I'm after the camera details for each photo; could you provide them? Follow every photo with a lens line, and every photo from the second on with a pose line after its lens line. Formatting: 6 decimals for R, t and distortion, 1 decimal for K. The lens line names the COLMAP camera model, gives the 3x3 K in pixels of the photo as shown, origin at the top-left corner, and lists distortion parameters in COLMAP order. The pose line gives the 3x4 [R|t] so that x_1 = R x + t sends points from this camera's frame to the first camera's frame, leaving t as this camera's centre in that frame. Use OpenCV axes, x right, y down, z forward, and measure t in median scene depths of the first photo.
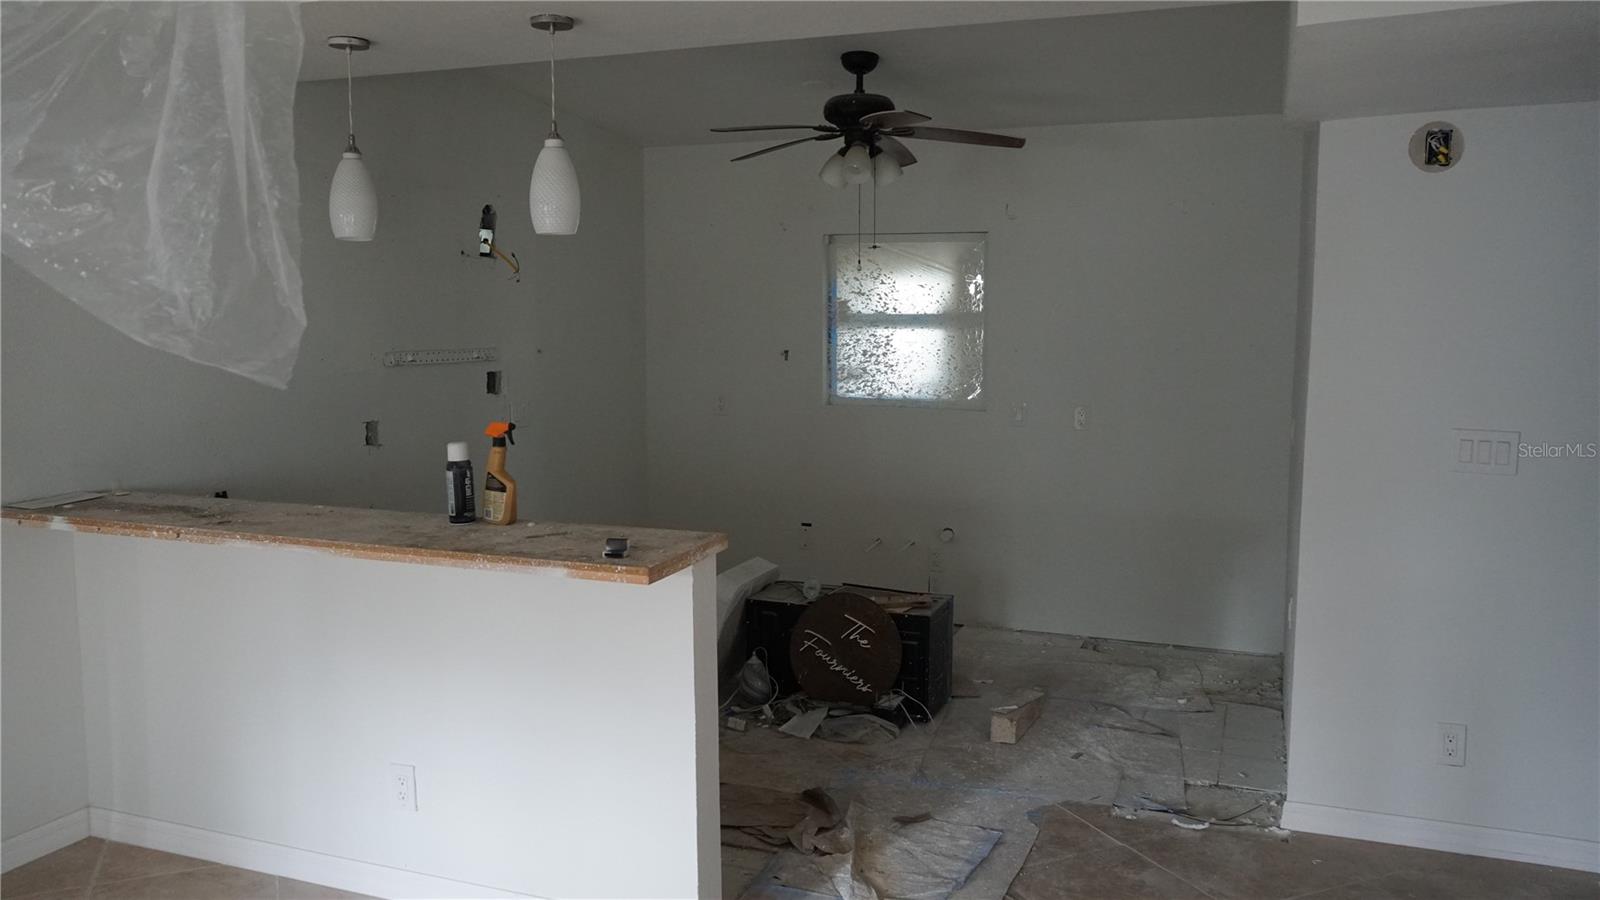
lens RADIAL K [[1239.7, 0, 804.3], [0, 1239.7, 449.4], [0, 0, 1]] dist [-0.021104, 0.052293]
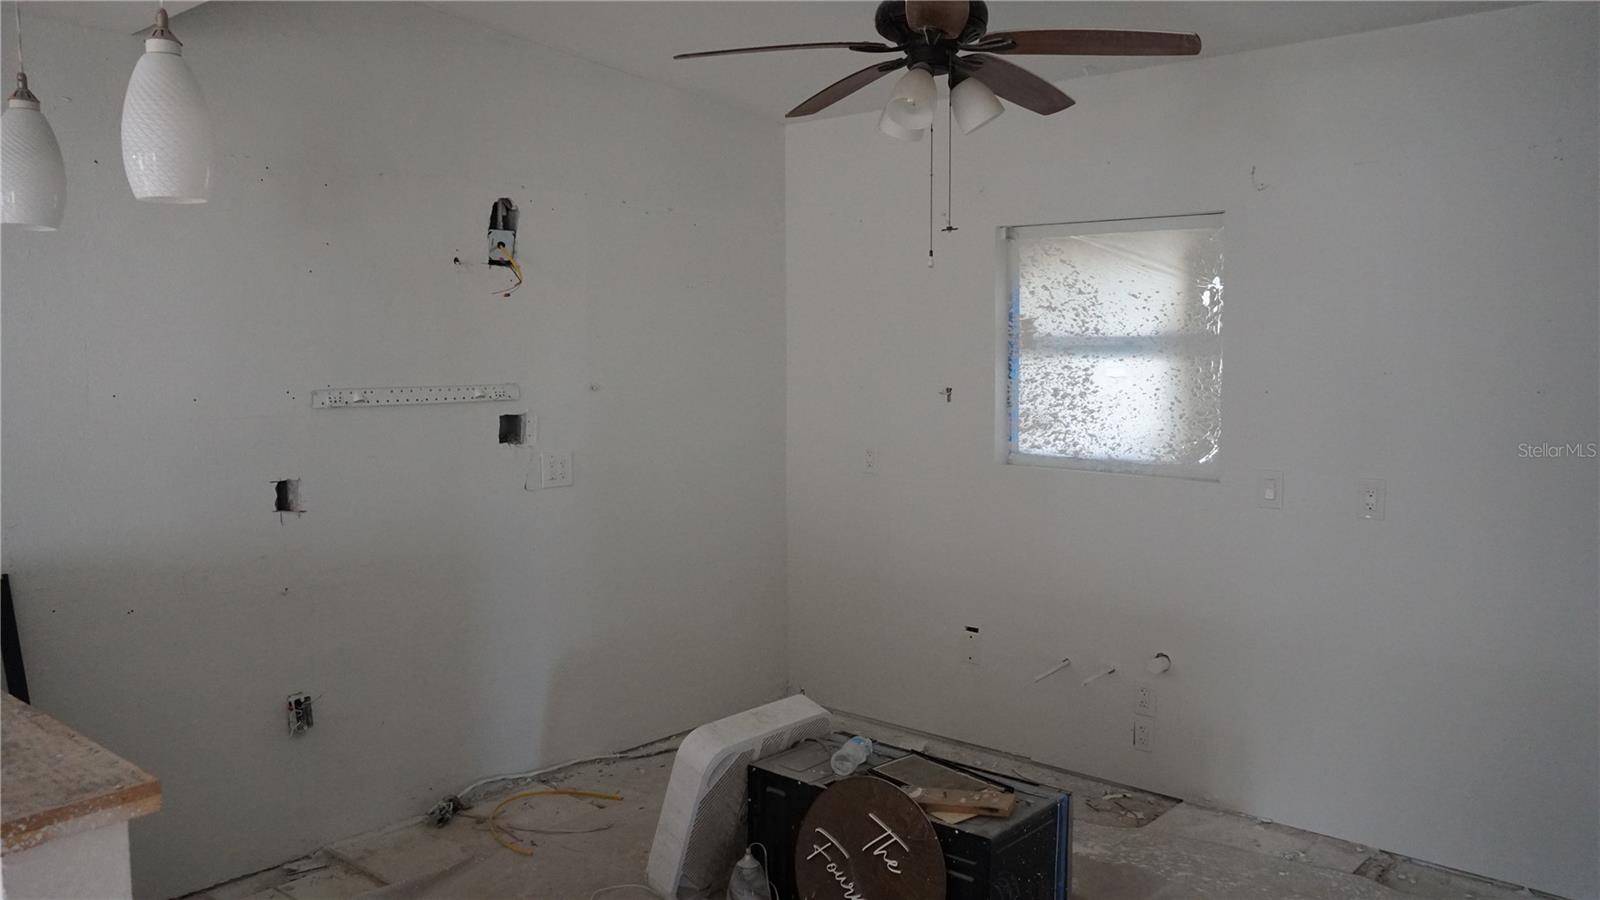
lens RADIAL K [[1239.7, 0, 796.1], [0, 1239.7, 454.7], [0, 0, 1]] dist [-0.021104, 0.052293]
pose [[0.938776, 0.024915, -0.343626, 0.156545], [-0.031505, 0.999411, -0.013610, -0.028907], [0.343085, 0.023602, 0.939008, 0.295933]]
